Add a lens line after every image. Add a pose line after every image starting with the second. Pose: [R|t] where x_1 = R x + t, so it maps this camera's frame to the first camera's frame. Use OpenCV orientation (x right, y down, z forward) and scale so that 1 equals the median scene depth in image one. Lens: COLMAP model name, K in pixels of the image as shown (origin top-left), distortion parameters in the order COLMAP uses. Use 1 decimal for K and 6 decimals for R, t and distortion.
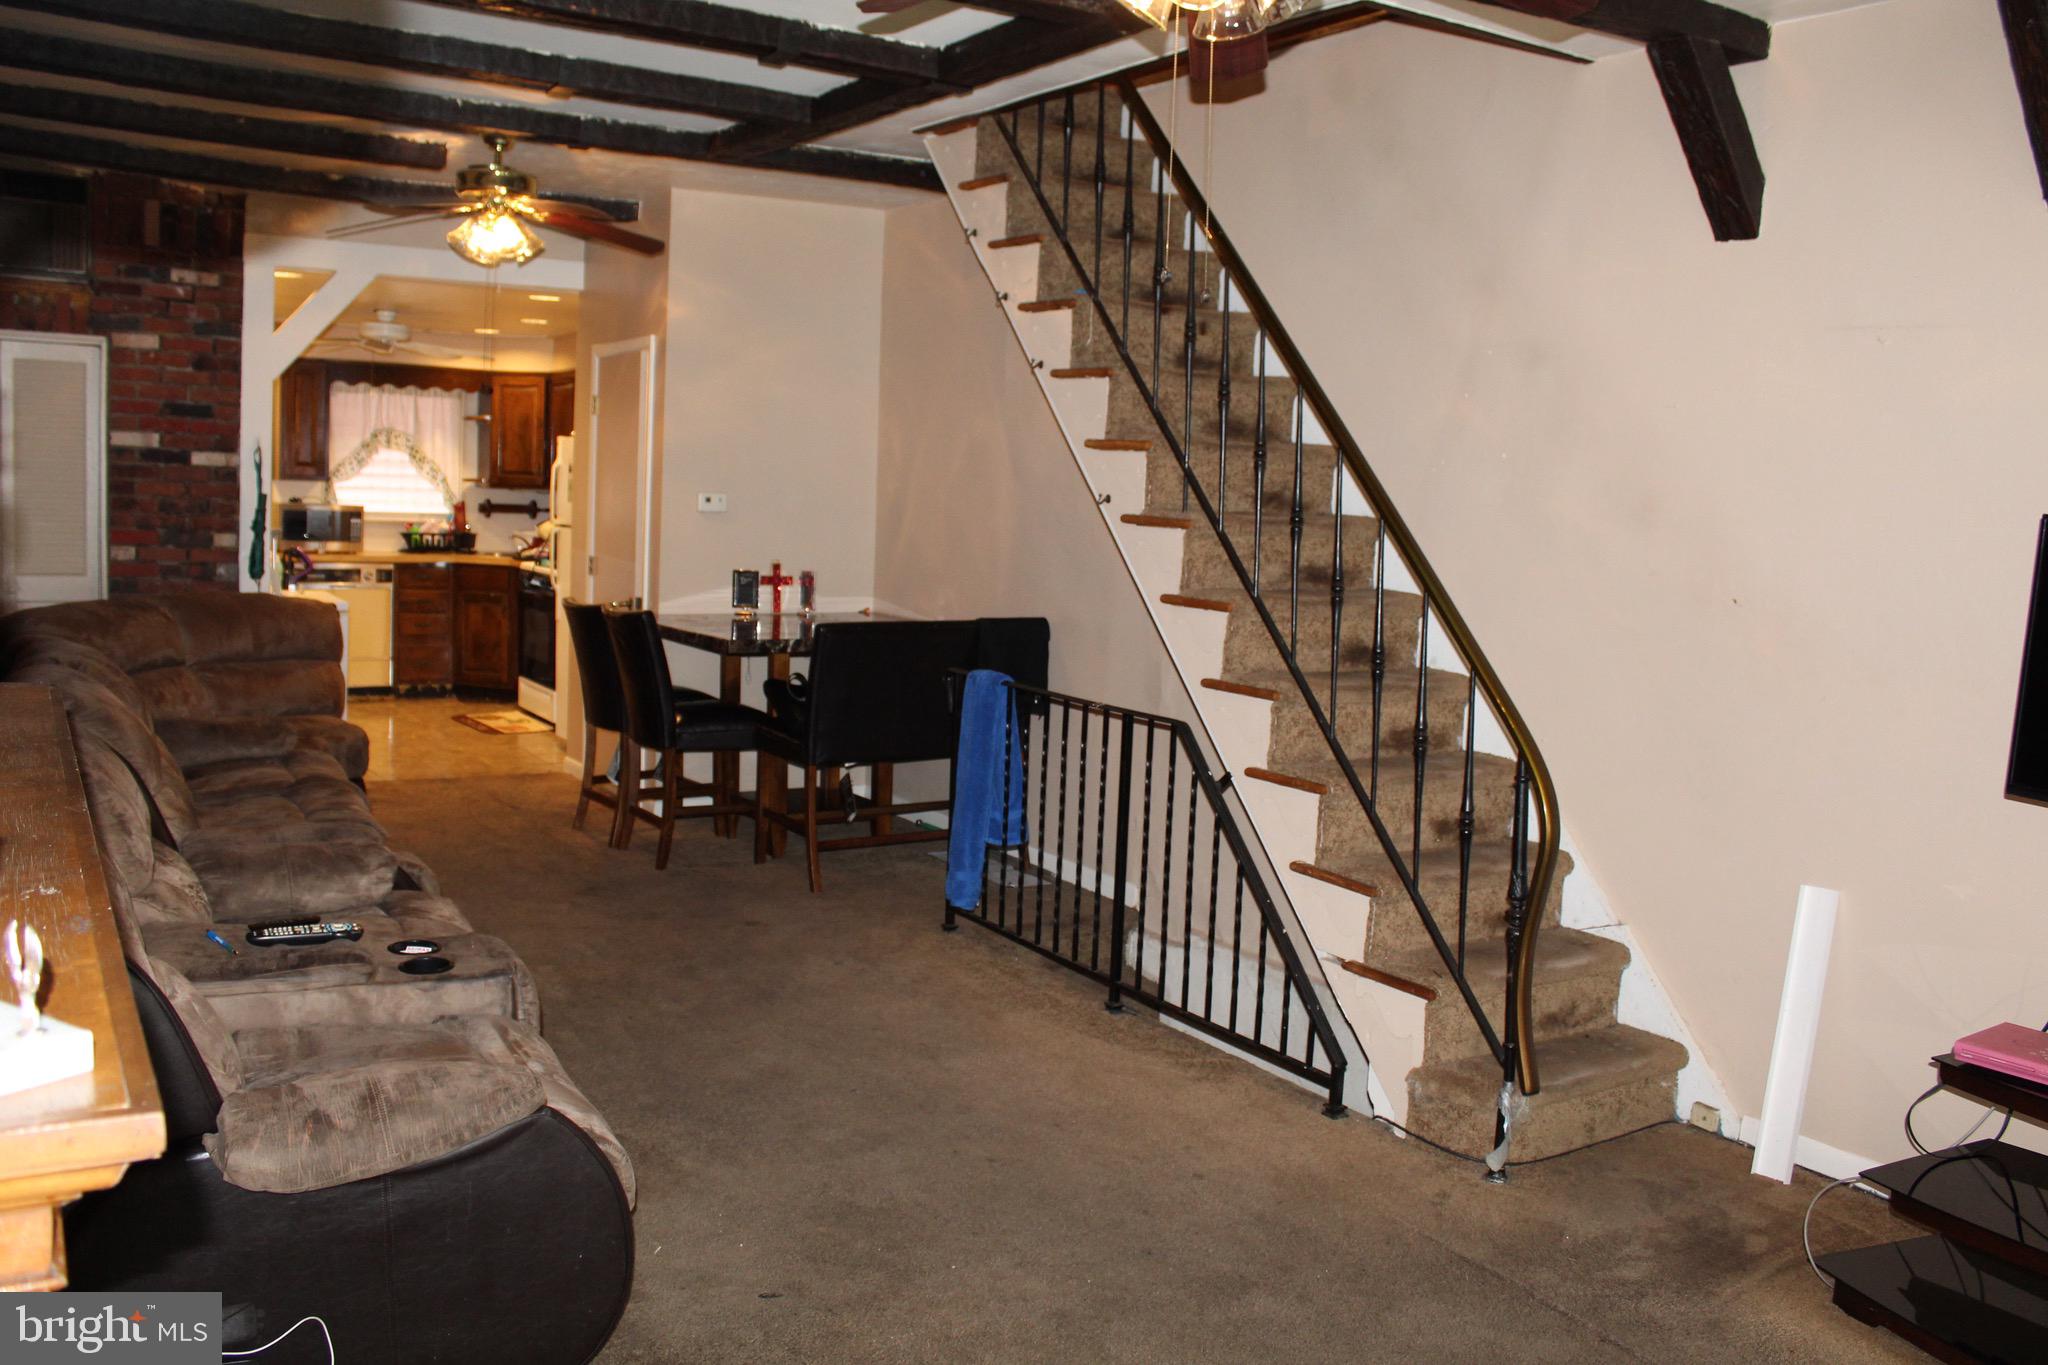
lens RADIAL K [[1735.3, 0, 1022.6], [0, 1735.3, 652.3], [0, 0, 1]] dist [-0.163500, 0.156087]
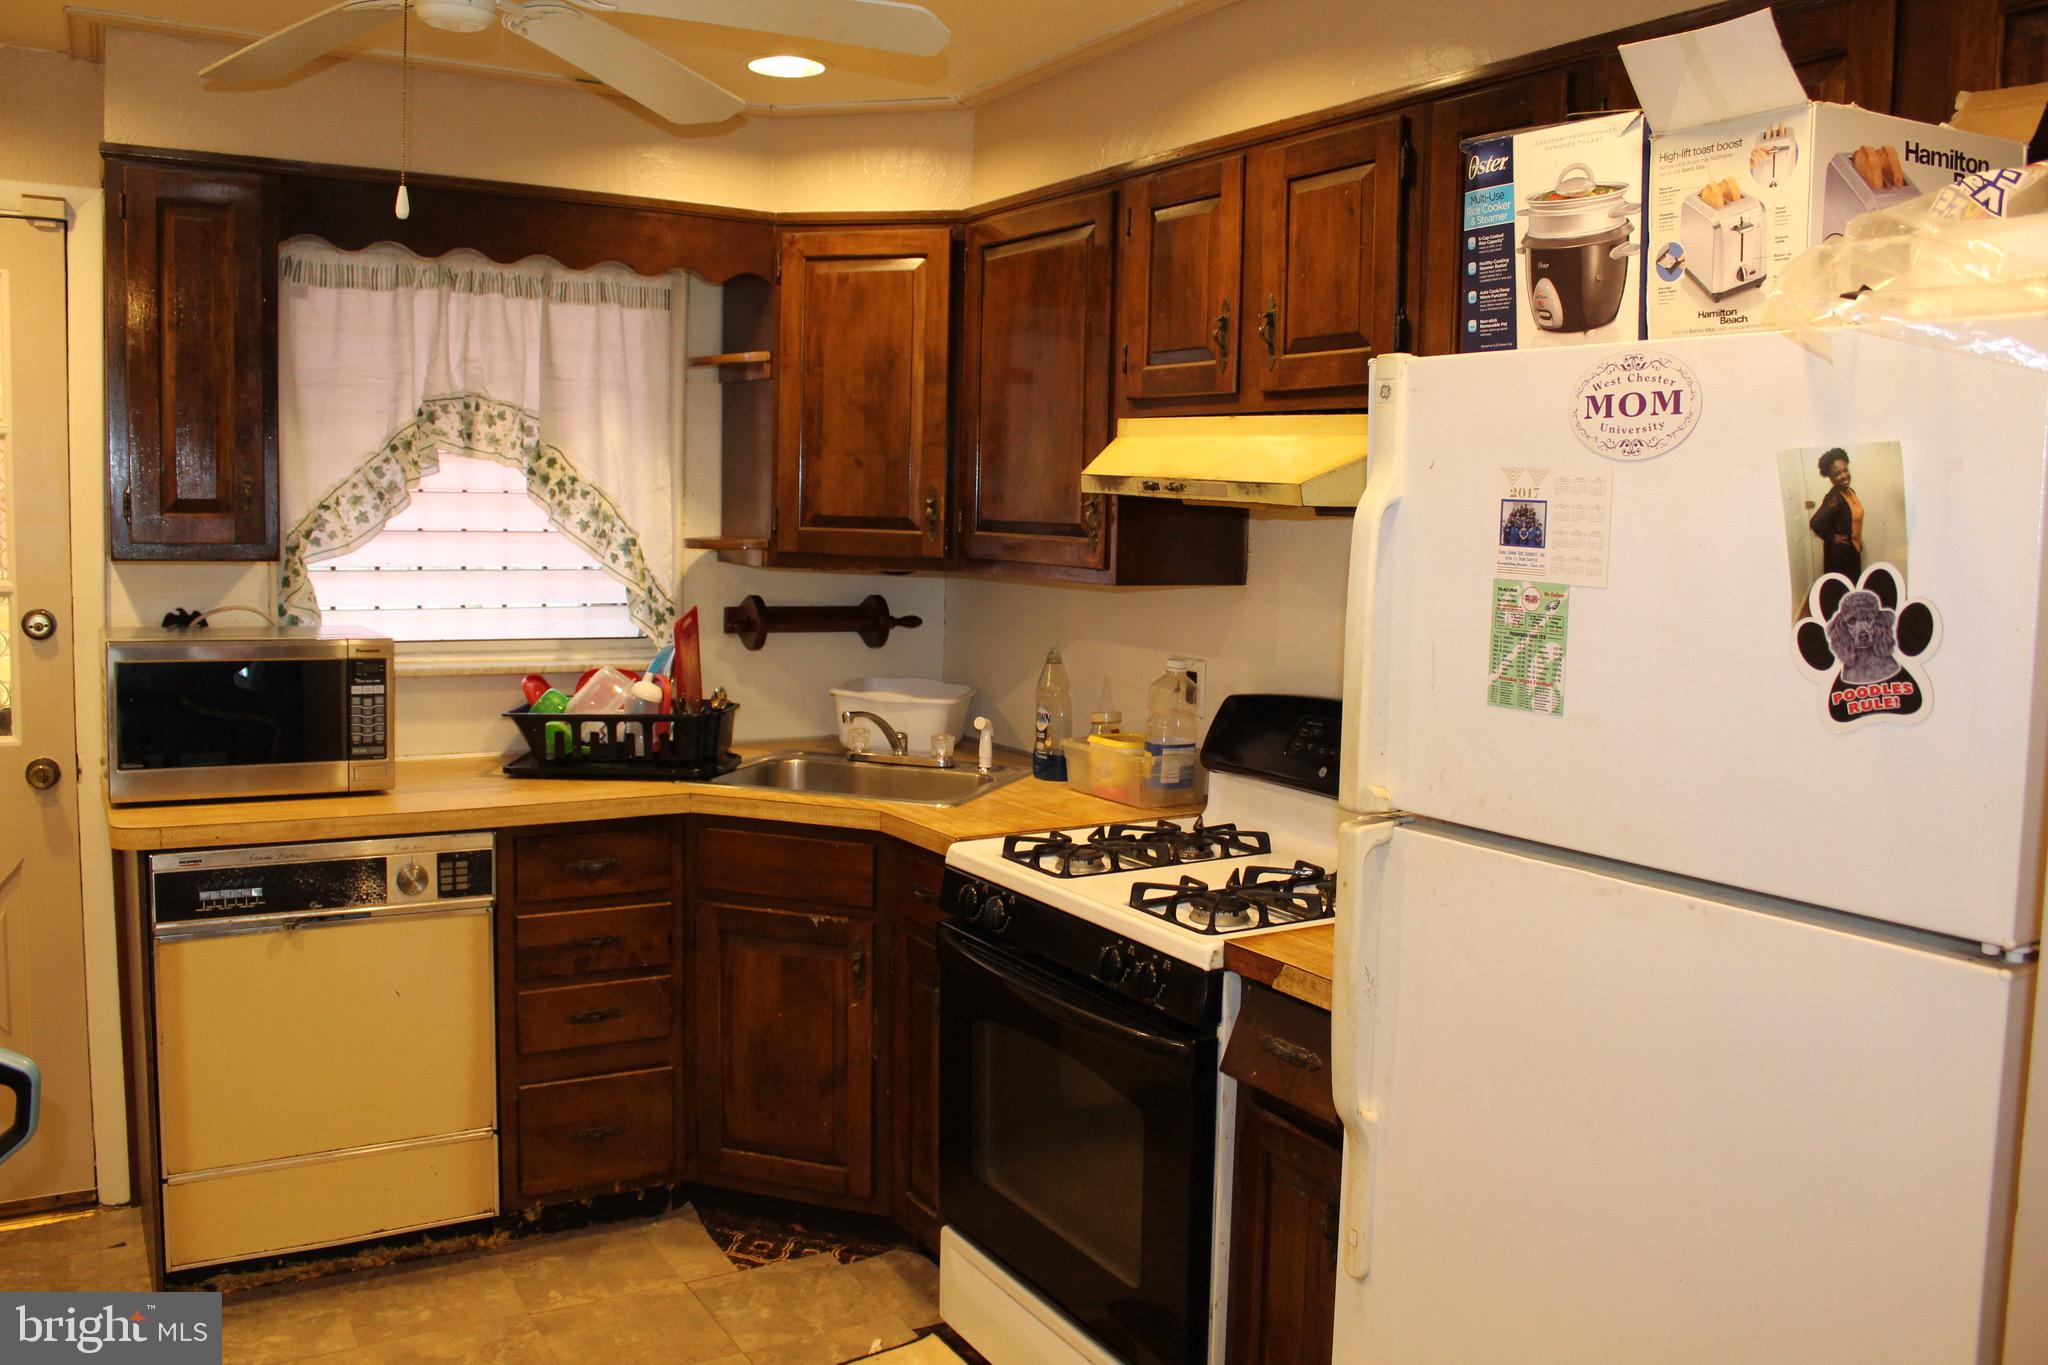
lens RADIAL K [[1666.5, 0, 1017.6], [0, 1666.5, 663.1], [0, 0, 1]] dist [-0.174438, 0.143651]
pose [[0.999374, -0.015235, -0.031940, -0.458659], [0.015185, 0.999883, -0.001786, -0.137405], [0.031963, 0.001300, 0.999488, 1.223762]]
